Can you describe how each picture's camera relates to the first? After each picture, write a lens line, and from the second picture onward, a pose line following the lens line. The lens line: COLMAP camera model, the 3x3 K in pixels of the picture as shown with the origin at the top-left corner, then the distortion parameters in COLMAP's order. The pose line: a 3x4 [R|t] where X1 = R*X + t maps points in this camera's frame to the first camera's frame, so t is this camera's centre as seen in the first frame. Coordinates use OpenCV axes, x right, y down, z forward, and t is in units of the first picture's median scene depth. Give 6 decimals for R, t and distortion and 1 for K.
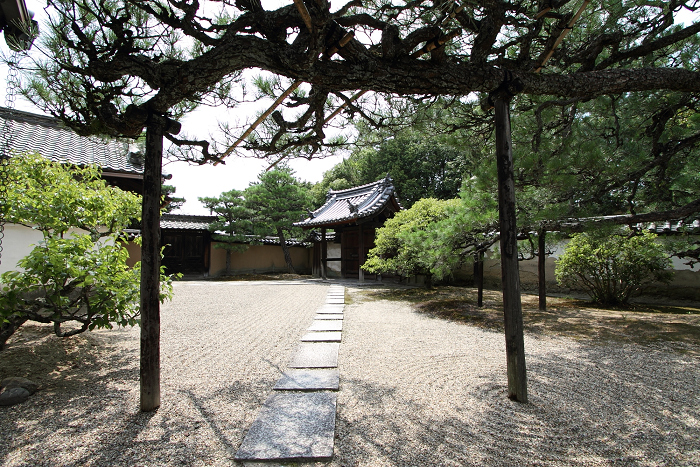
lens RADIAL K [[322.2, 0, 352.5], [0, 322.2, 238.5], [0, 0, 1]] dist [-0.016857, 0.003219]
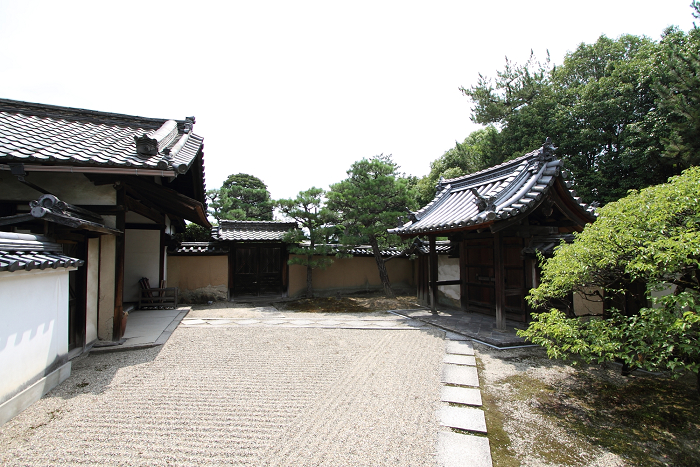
lens RADIAL K [[322.2, 0, 352.5], [0, 322.2, 238.5], [0, 0, 1]] dist [-0.016857, 0.003219]
pose [[0.944381, -0.016767, -0.328426, -0.032878], [0.018188, 0.999834, 0.001255, -0.036701], [0.328350, -0.007159, 0.944529, 0.386419]]
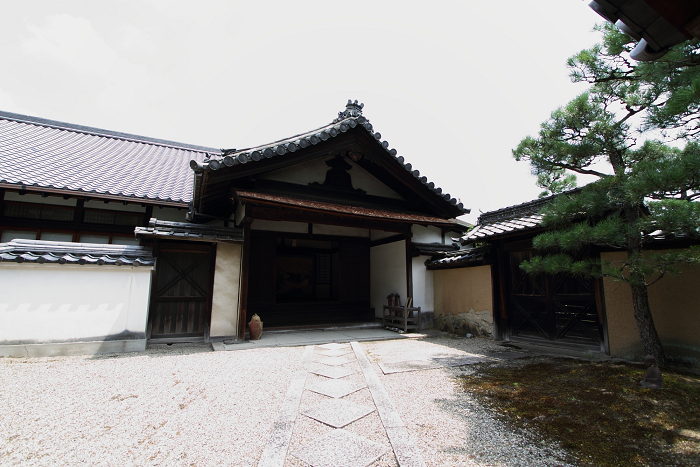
lens RADIAL K [[318.8, 0, 352.7], [0, 318.8, 238.0], [0, 0, 1]] dist [0.008854, -0.004985]
pose [[-0.243291, -0.156142, -0.957303, -0.054503], [0.050719, 0.983560, -0.173315, 0.053452], [0.968626, -0.090719, -0.231372, 1.090224]]
